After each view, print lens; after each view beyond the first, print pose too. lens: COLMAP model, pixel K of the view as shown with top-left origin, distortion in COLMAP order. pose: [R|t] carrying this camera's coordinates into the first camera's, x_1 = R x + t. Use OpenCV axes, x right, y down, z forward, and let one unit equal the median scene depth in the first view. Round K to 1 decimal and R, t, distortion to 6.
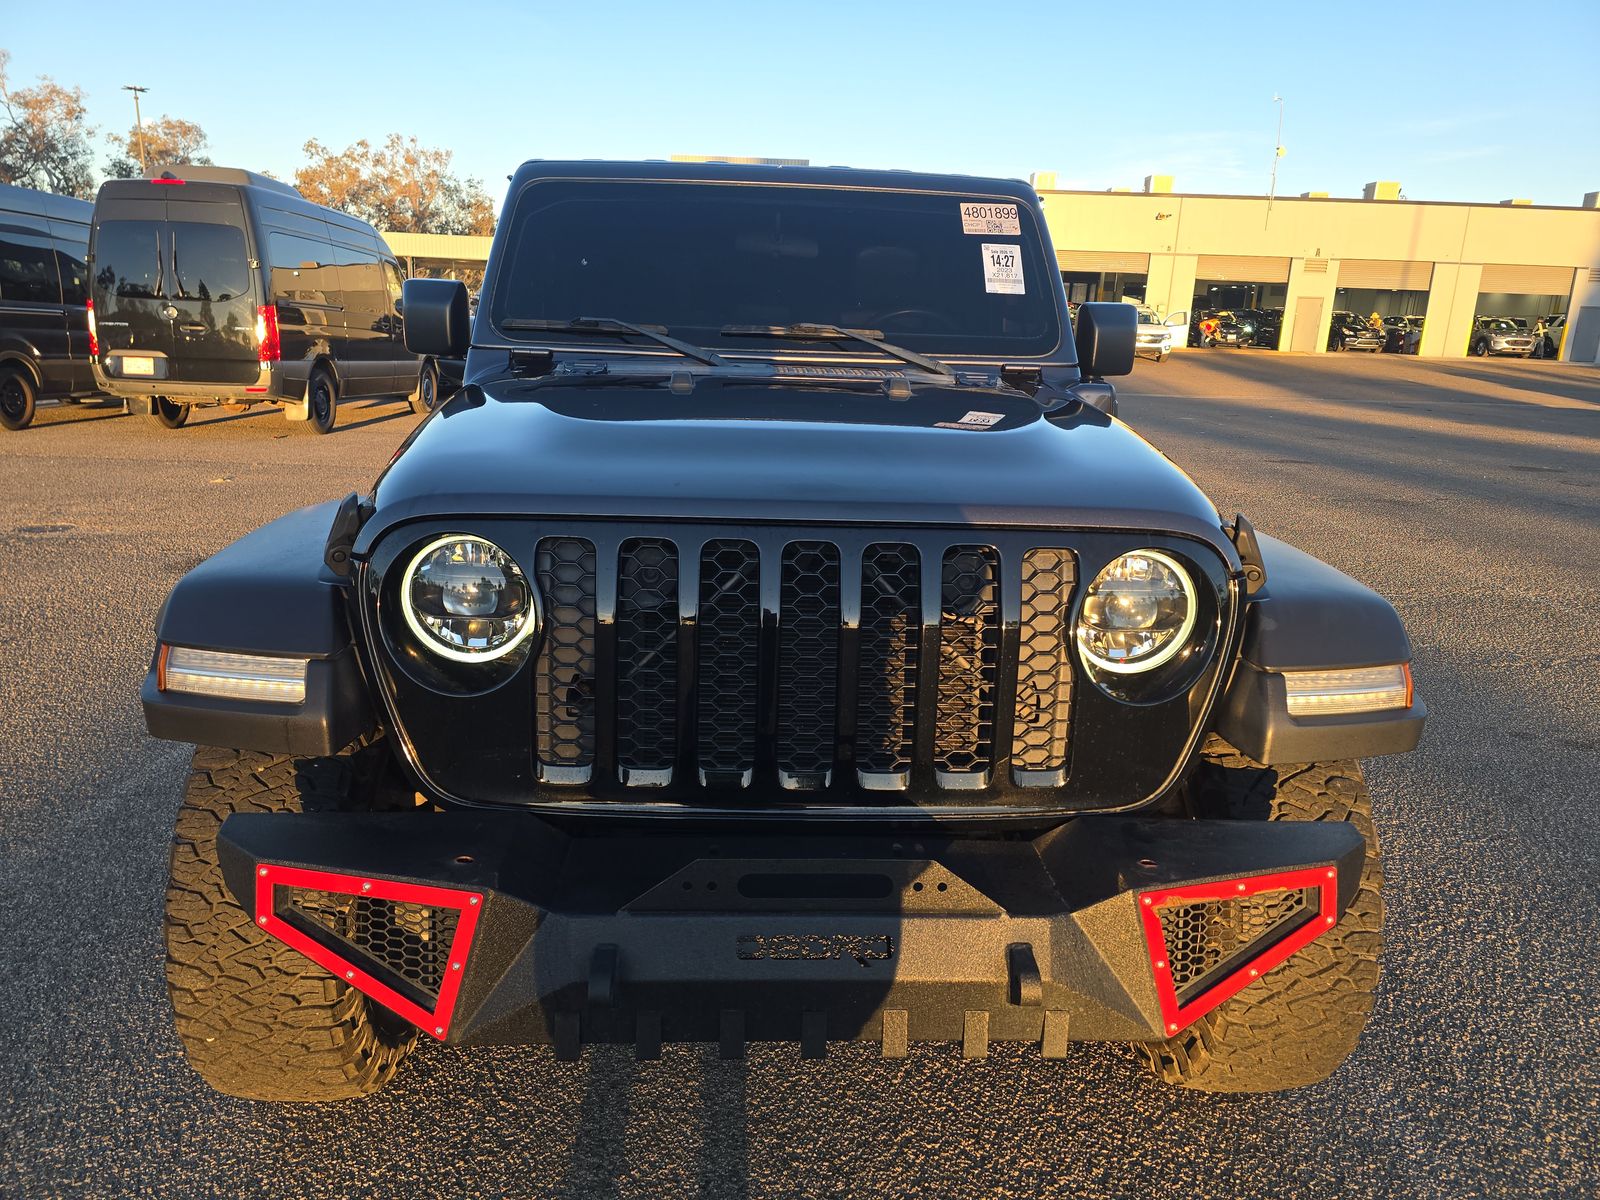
lens RADIAL K [[1153.0, 0, 827.0], [0, 1153.0, 599.5], [0, 0, 1]] dist [-0.009781, -0.003281]
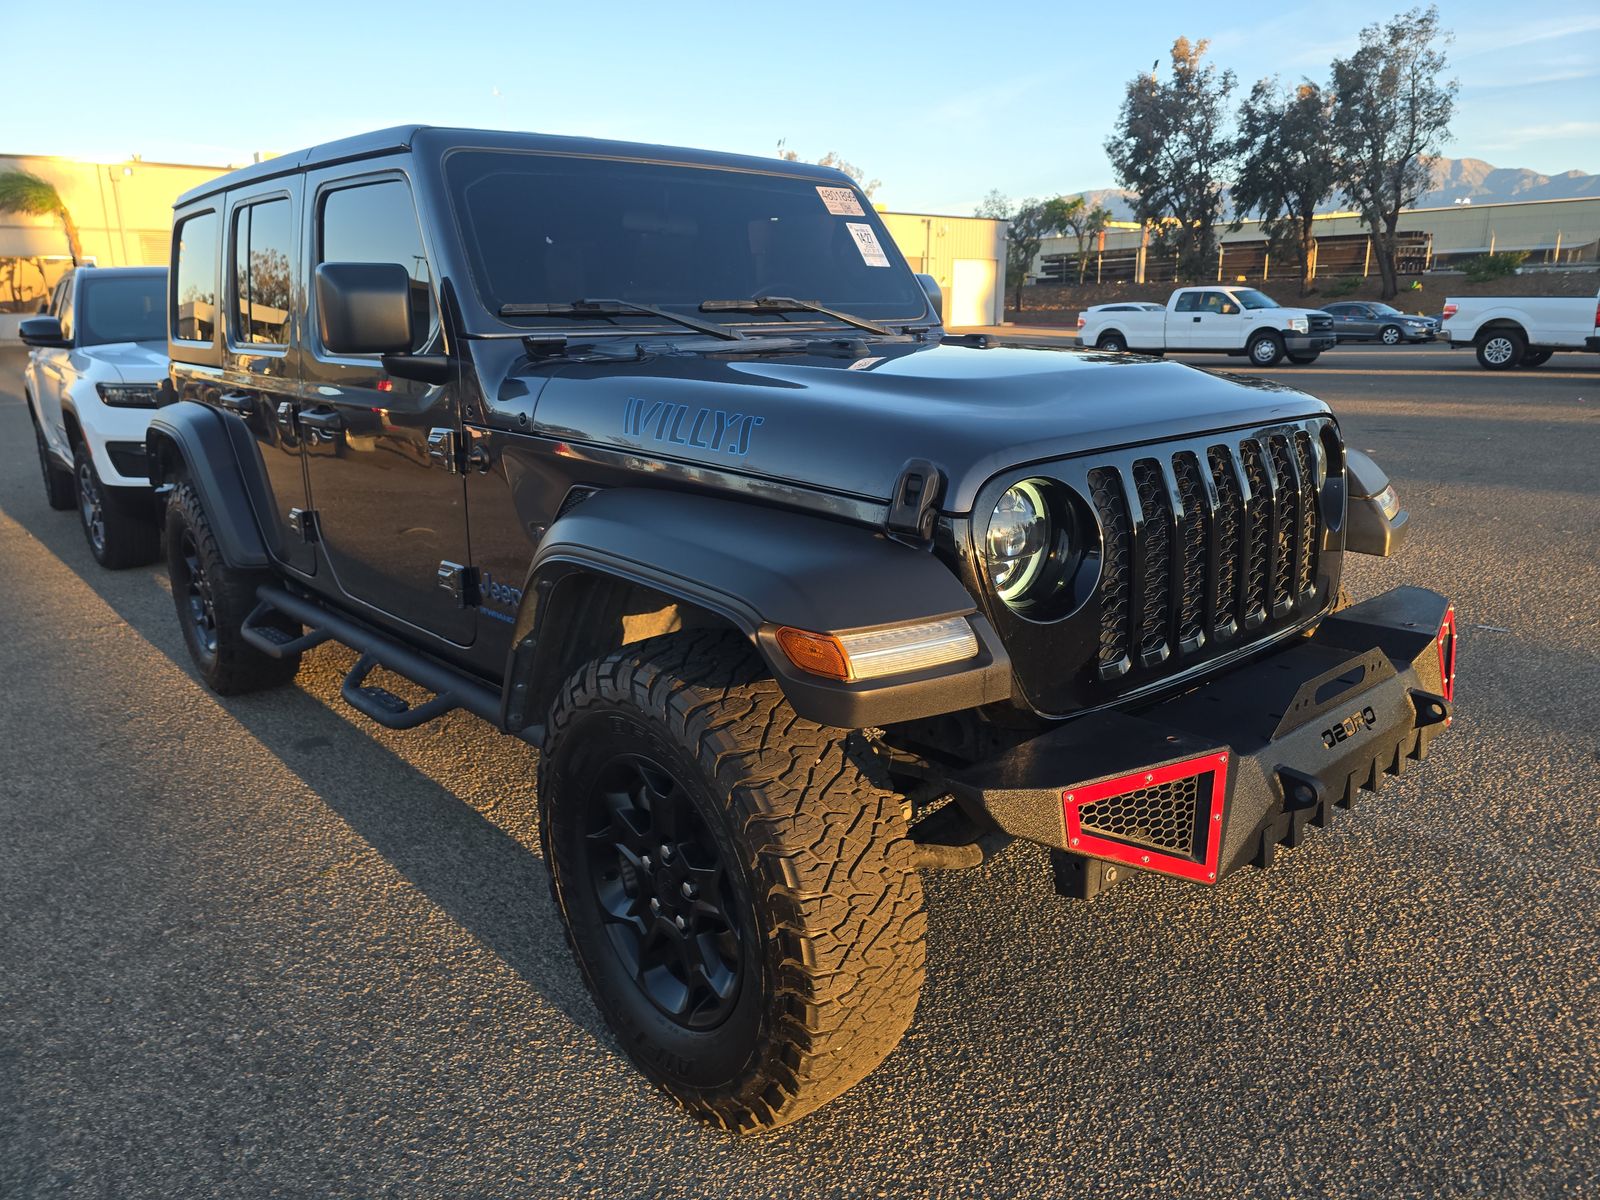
lens RADIAL K [[1153.0, 0, 827.0], [0, 1153.0, 599.5], [0, 0, 1]] dist [-0.009781, -0.003281]
pose [[0.761480, -0.196662, 0.617634, -0.946544], [0.187955, 0.978917, 0.079969, -0.056870], [-0.620339, 0.055193, 0.782389, 0.205943]]
